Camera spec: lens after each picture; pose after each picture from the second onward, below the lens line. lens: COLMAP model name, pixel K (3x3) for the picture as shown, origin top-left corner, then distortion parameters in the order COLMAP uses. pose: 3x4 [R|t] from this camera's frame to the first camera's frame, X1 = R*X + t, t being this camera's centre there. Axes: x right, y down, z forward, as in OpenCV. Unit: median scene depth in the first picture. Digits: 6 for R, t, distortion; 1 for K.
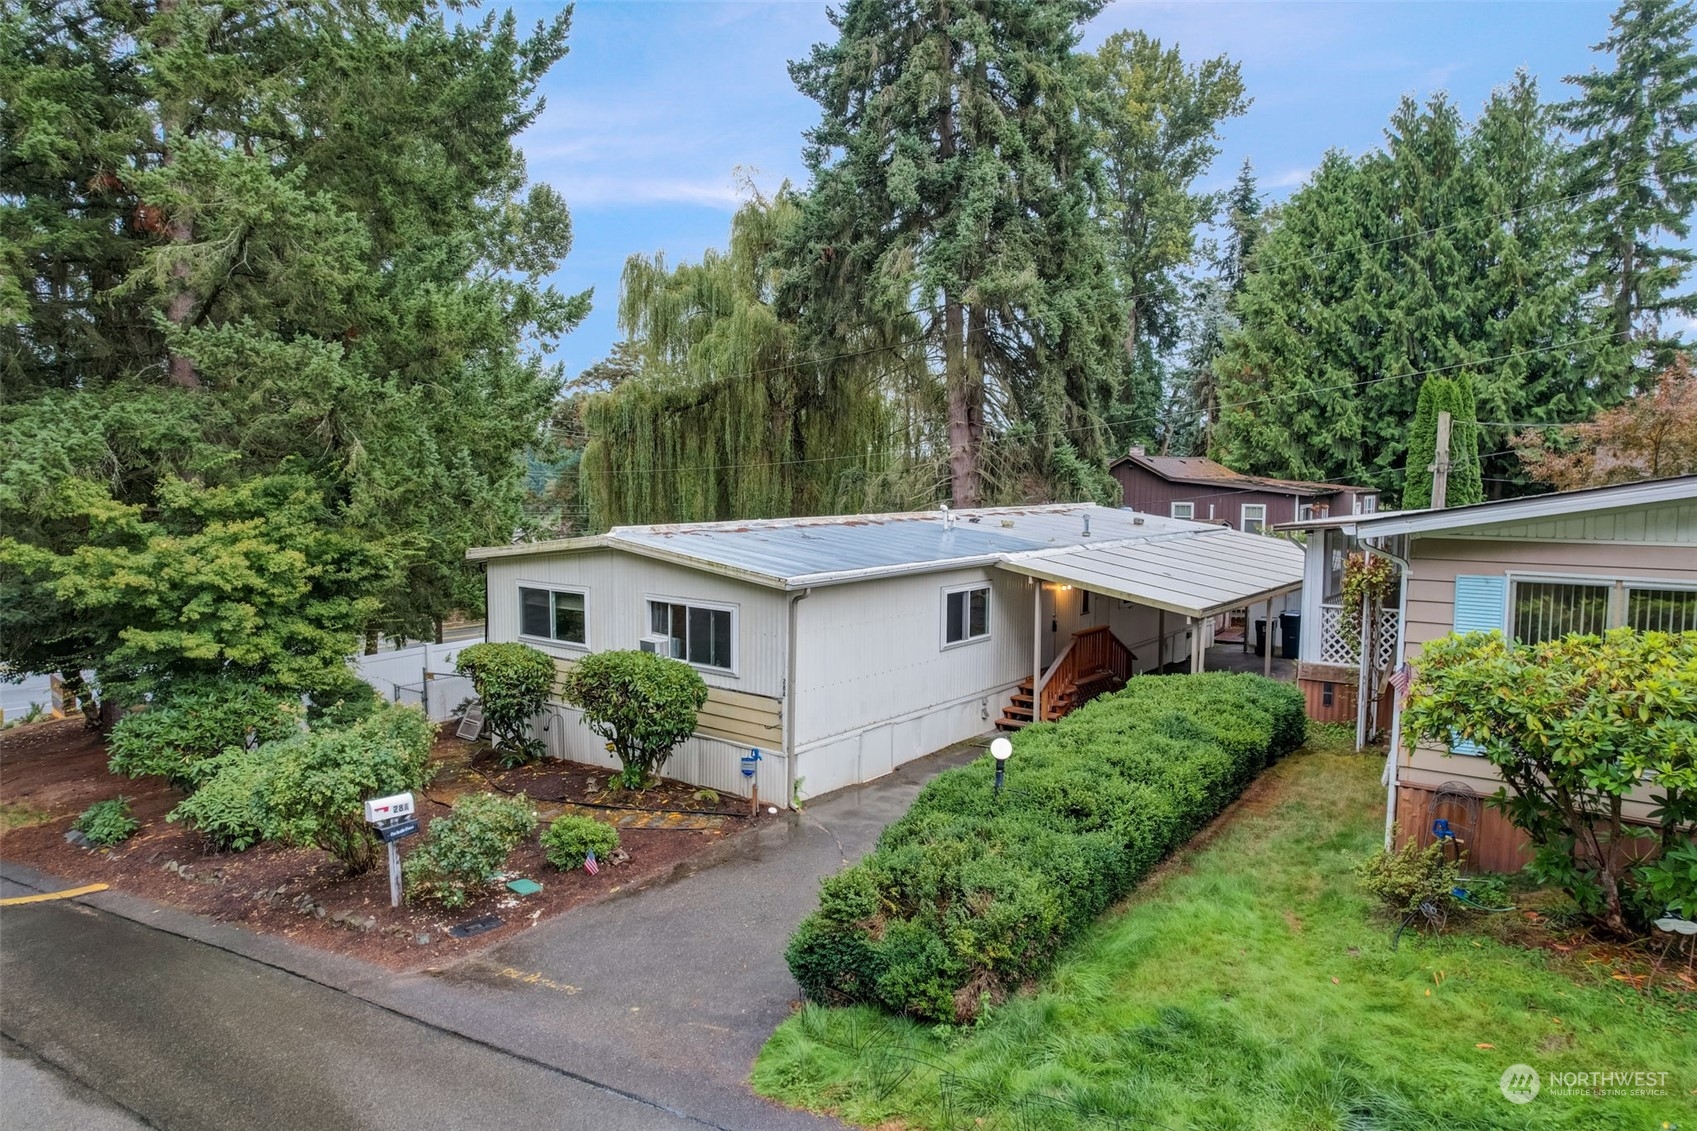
lens RADIAL K [[909.3, 0, 848.5], [0, 909.3, 565.5], [0, 0, 1]] dist [-0.042460, -0.000156]
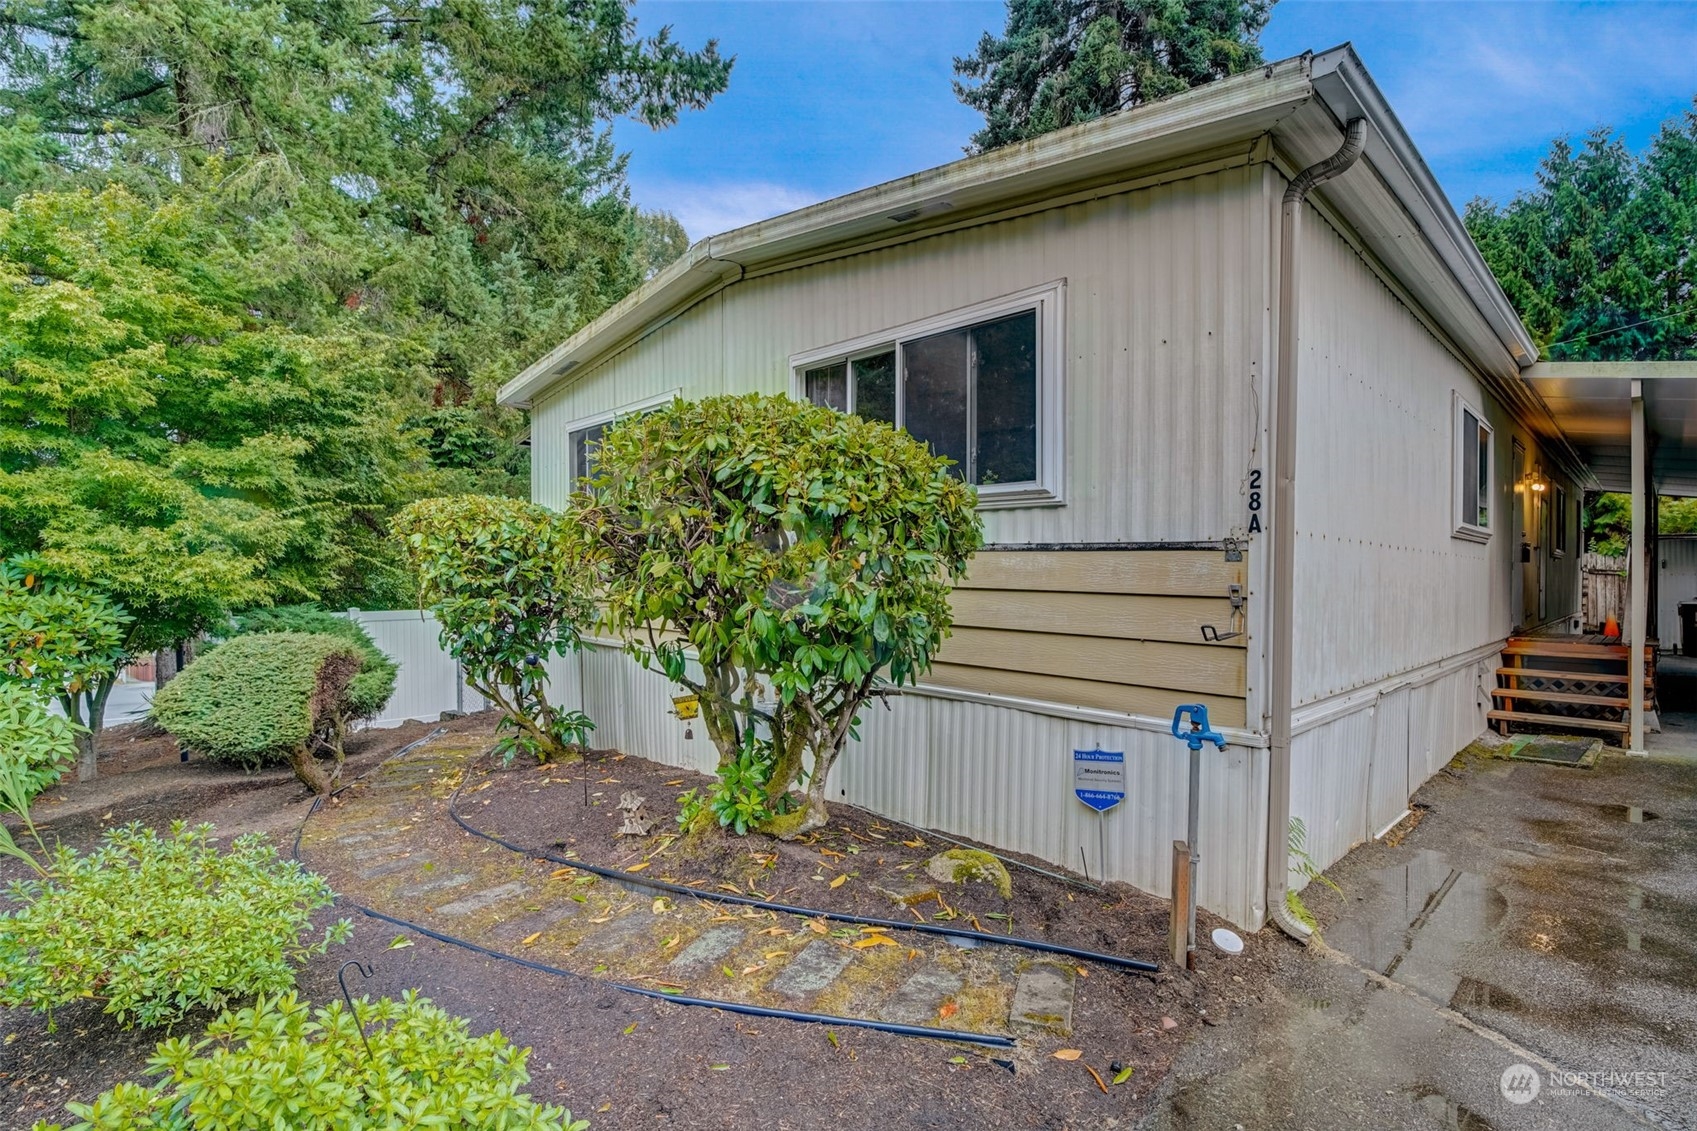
lens RADIAL K [[800.1, 0, 848.5], [0, 800.1, 565.5], [0, 0, 1]] dist [-0.020039, 0.001184]
pose [[0.985567, -0.001754, -0.169275, -0.147299], [-0.008938, 0.998012, -0.062382, 0.164034], [0.169047, 0.062995, 0.983593, 0.700368]]
